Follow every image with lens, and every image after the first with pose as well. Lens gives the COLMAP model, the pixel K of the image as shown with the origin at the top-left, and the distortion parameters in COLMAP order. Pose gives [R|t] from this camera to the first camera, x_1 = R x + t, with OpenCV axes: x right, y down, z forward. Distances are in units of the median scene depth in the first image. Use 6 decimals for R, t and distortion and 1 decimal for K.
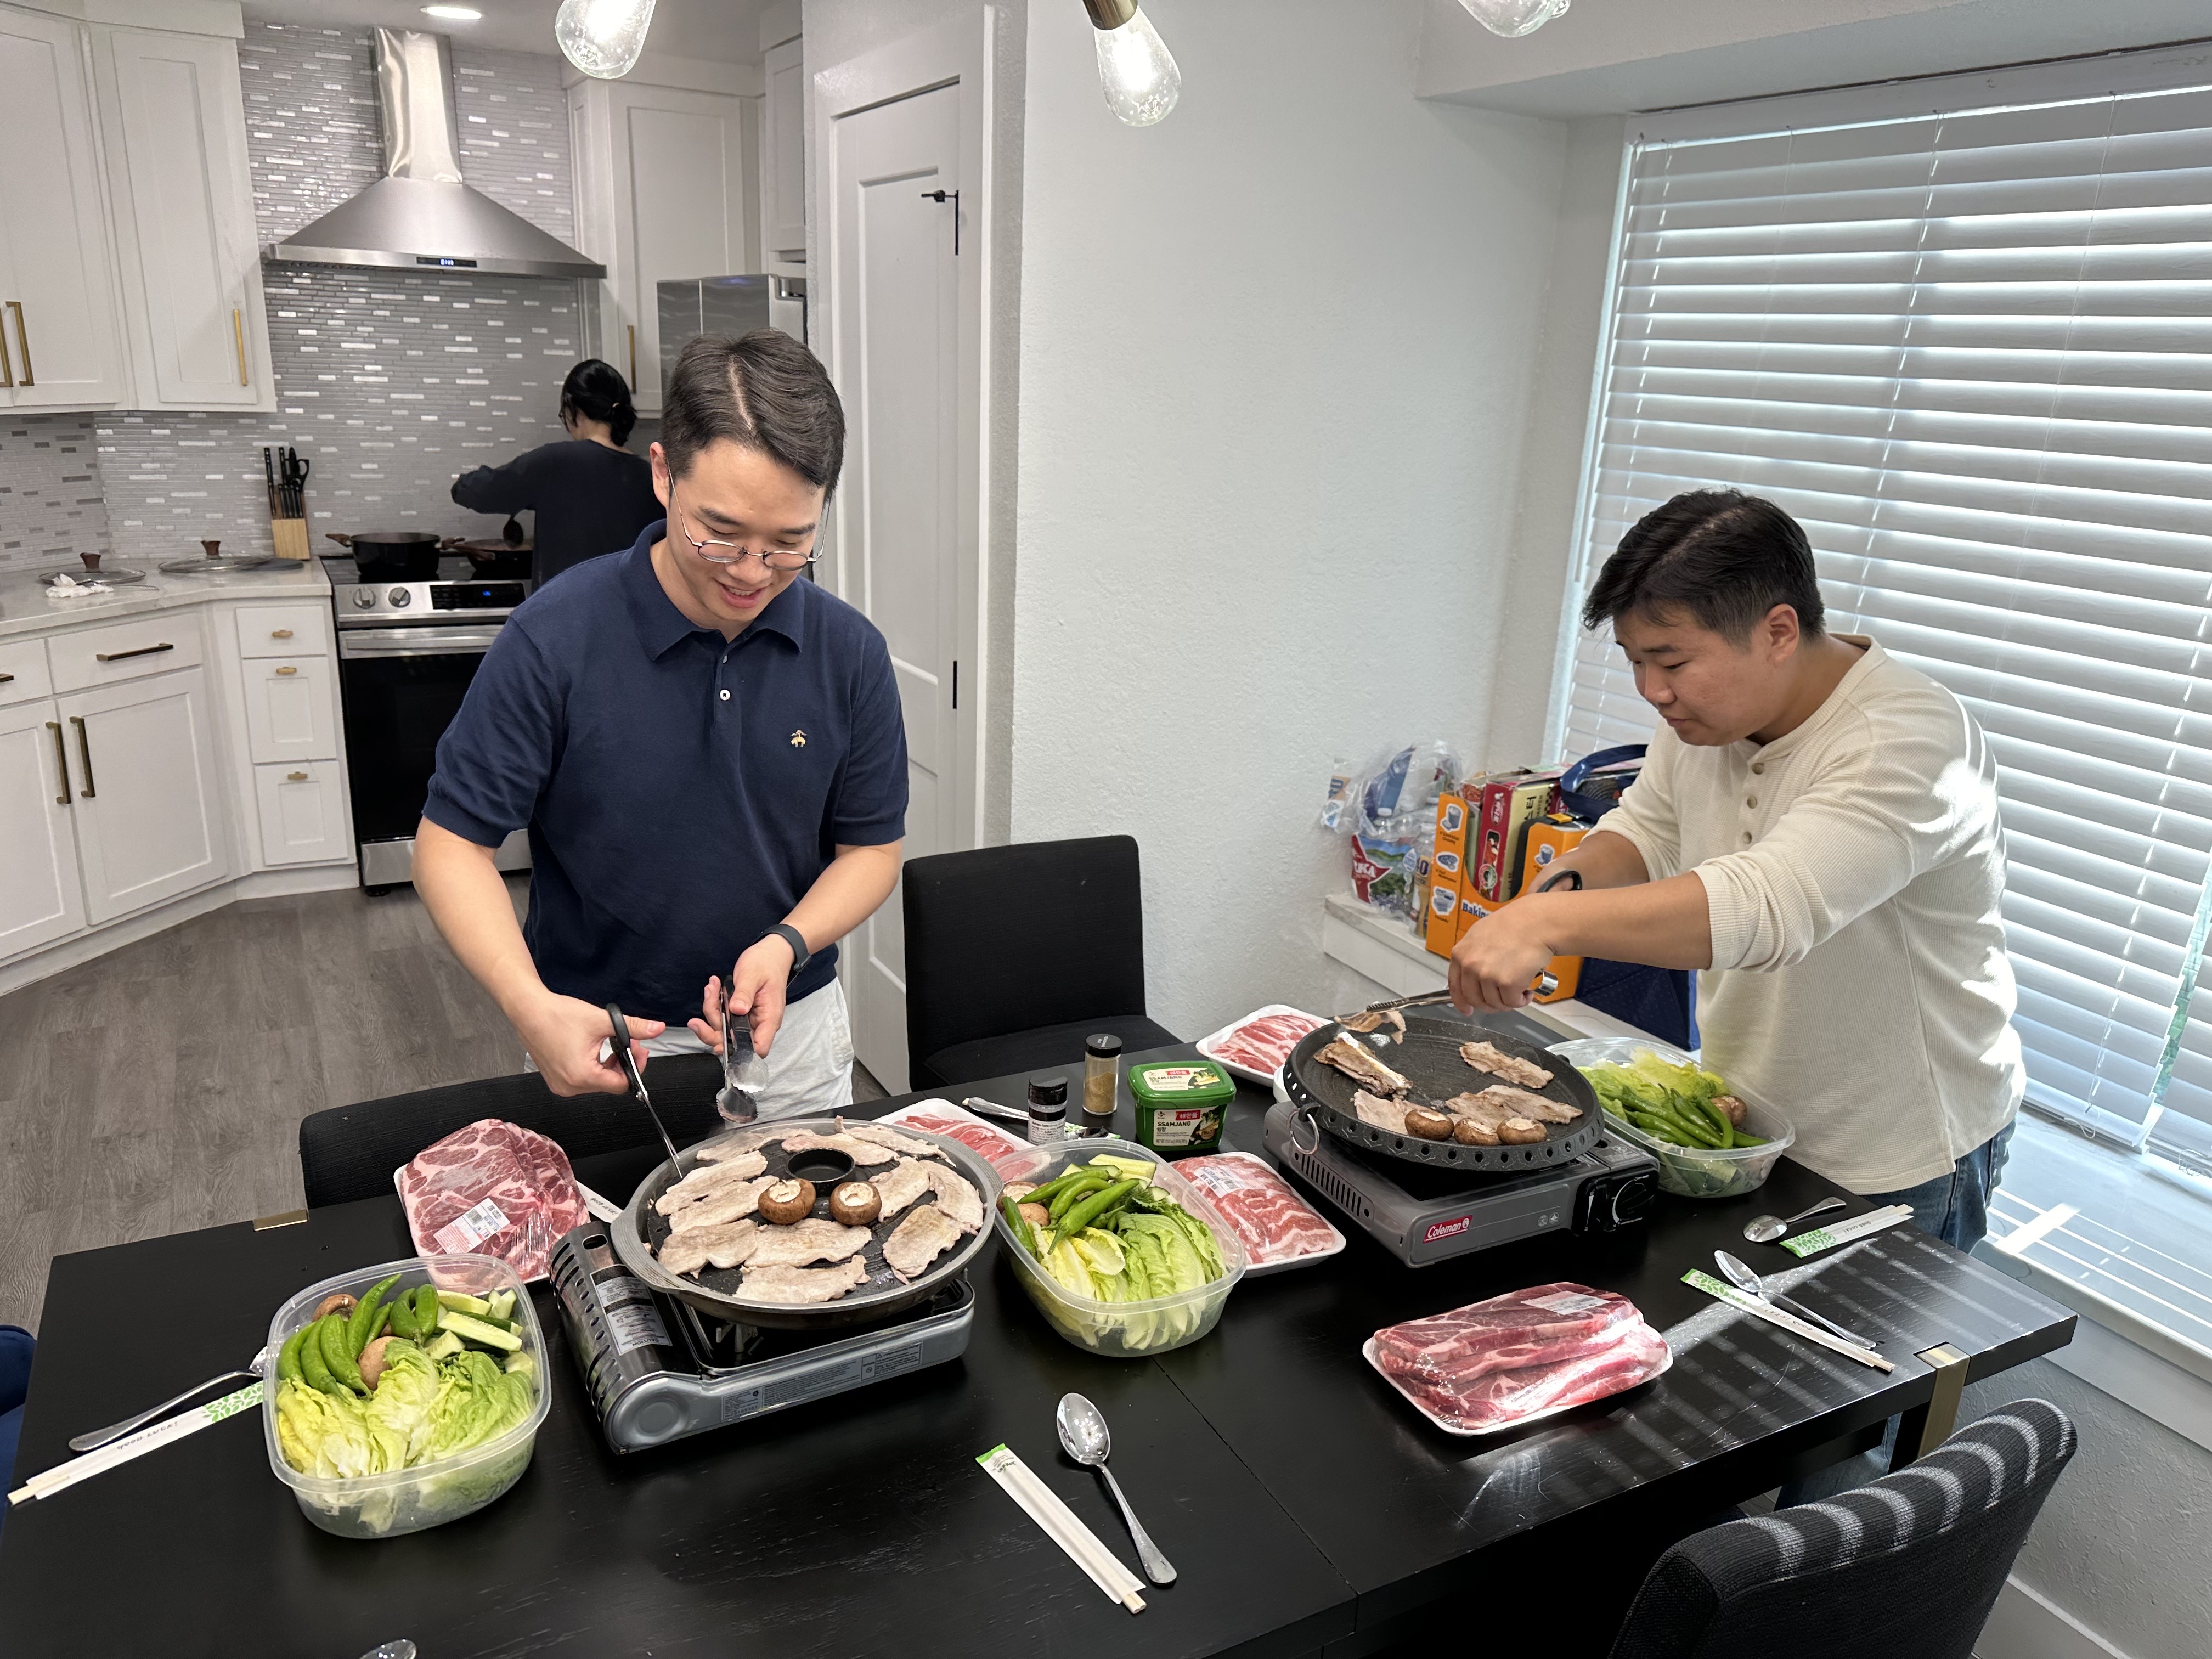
lens RADIAL K [[1571.2, 0, 1105.0], [0, 1571.2, 862.9], [0, 0, 1]] dist [0.080429, -0.117840]
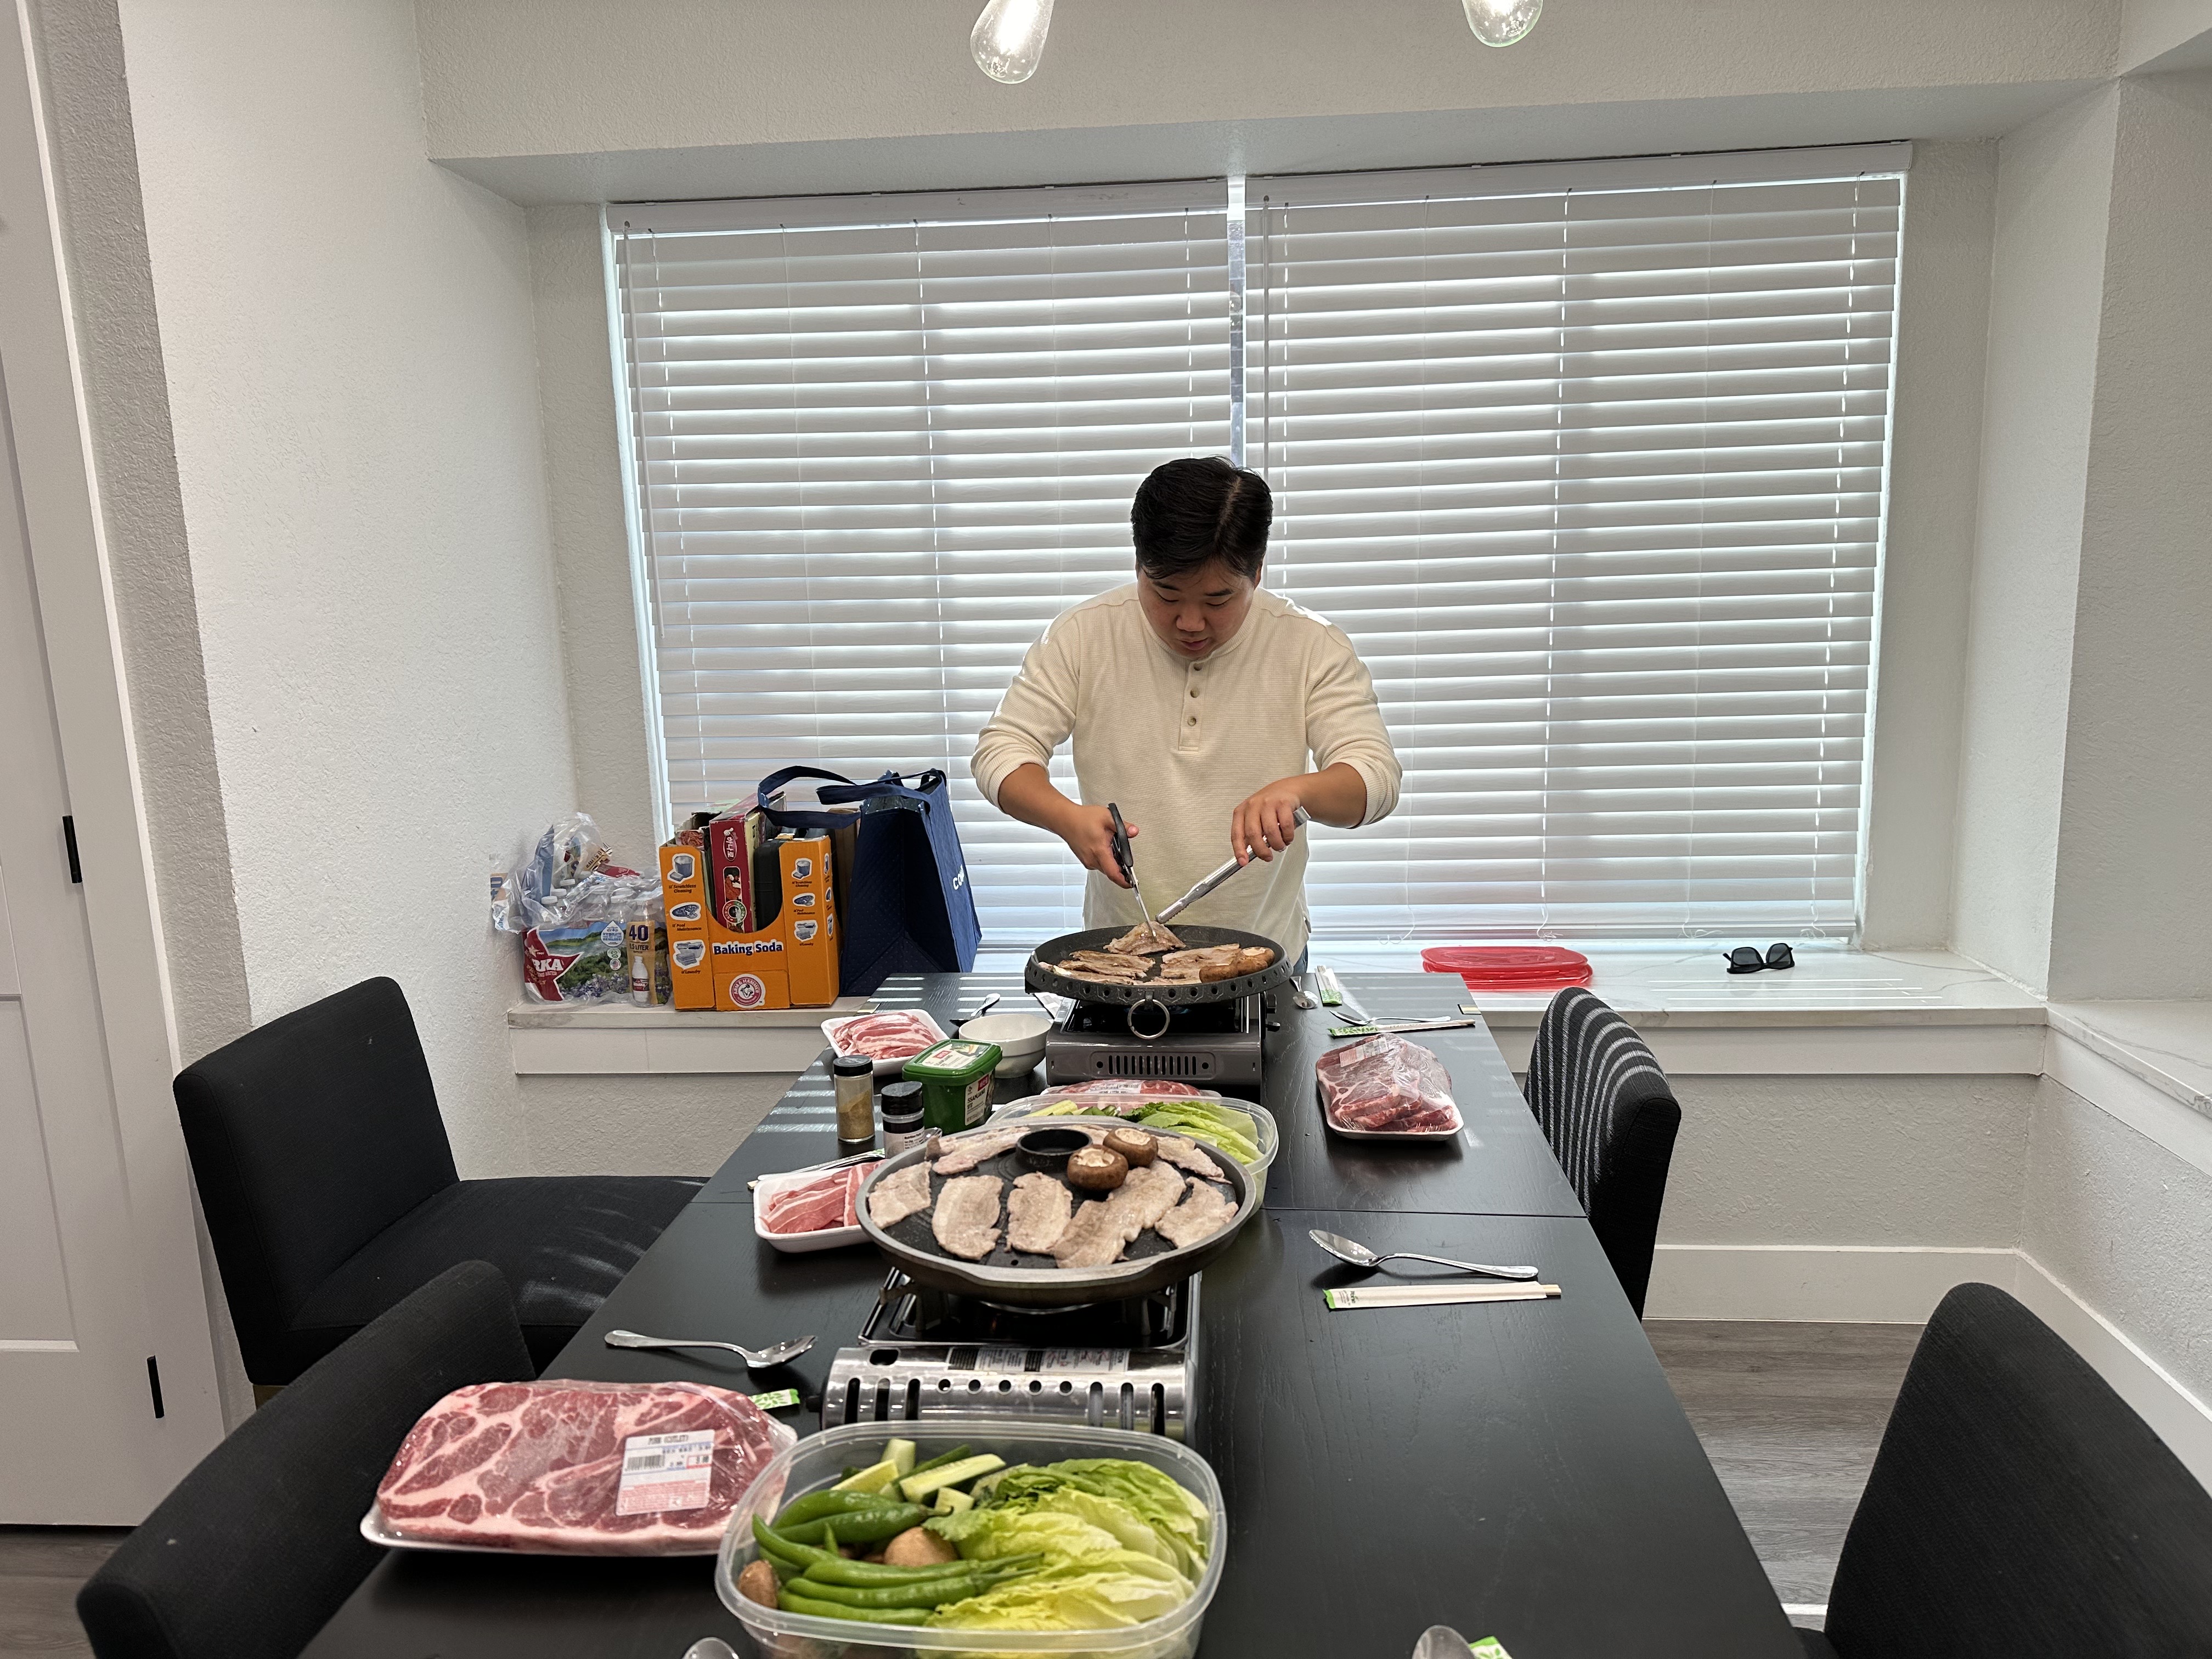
lens RADIAL K [[1562.2, 0, 1106.0], [0, 1562.2, 829.5], [0, 0, 1]] dist [0.179594, -0.248214]
pose [[0.541654, -0.201354, 0.816130, -0.449093], [0.309133, 0.950566, 0.029355, 0.002089], [-0.781696, 0.236392, 0.577123, 0.212251]]
